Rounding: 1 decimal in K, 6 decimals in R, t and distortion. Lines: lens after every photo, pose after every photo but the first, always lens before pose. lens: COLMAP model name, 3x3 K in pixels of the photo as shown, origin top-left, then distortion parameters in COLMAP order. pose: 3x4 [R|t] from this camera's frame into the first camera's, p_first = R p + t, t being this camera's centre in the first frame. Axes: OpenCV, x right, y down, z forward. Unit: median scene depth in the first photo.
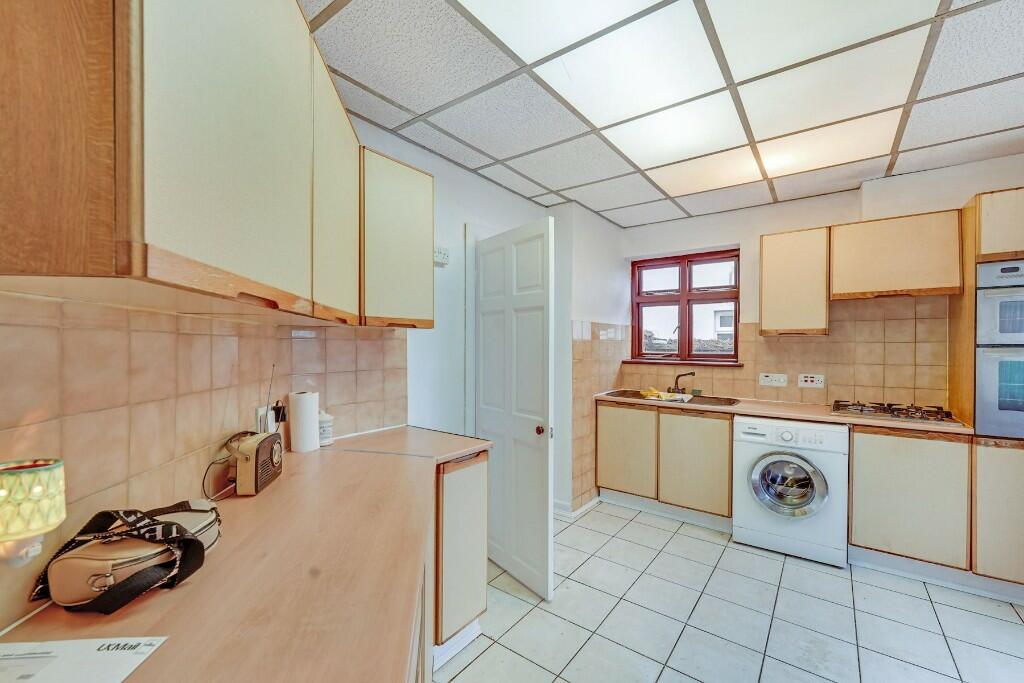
lens RADIAL K [[417.2, 0, 509.2], [0, 417.2, 336.3], [0, 0, 1]] dist [-0.000041, -0.000281]
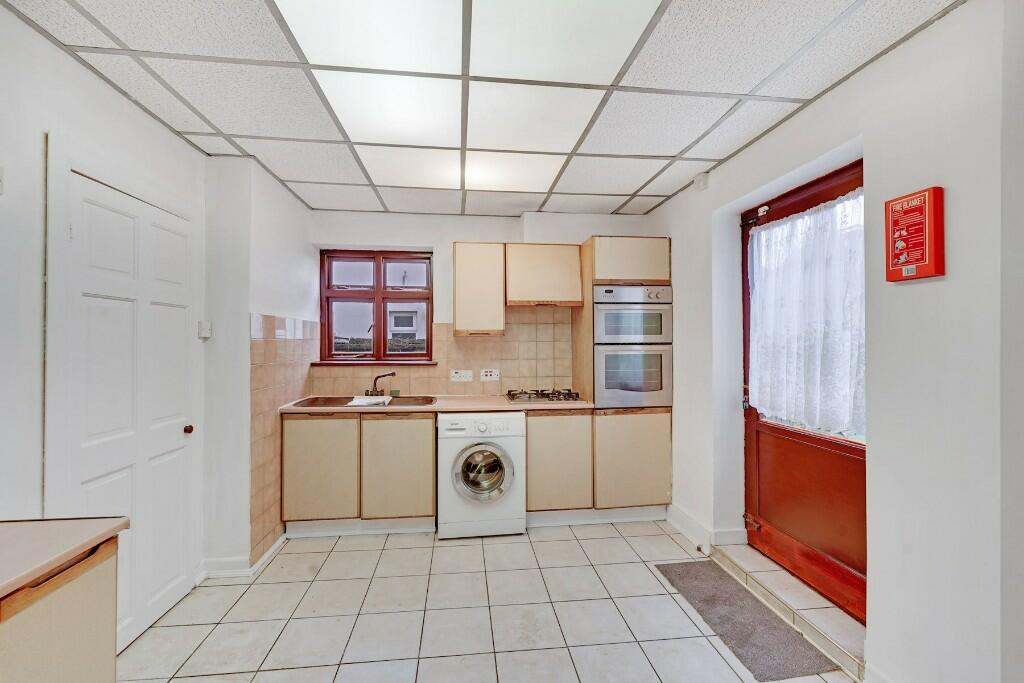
lens RADIAL K [[417.2, 0, 509.2], [0, 417.2, 336.3], [0, 0, 1]] dist [-0.000041, -0.000281]
pose [[0.723664, 0.008331, 0.690103, -0.033130], [-0.009975, 0.999949, -0.001611, 0.001185], [-0.690081, -0.005718, 0.723710, 0.130813]]
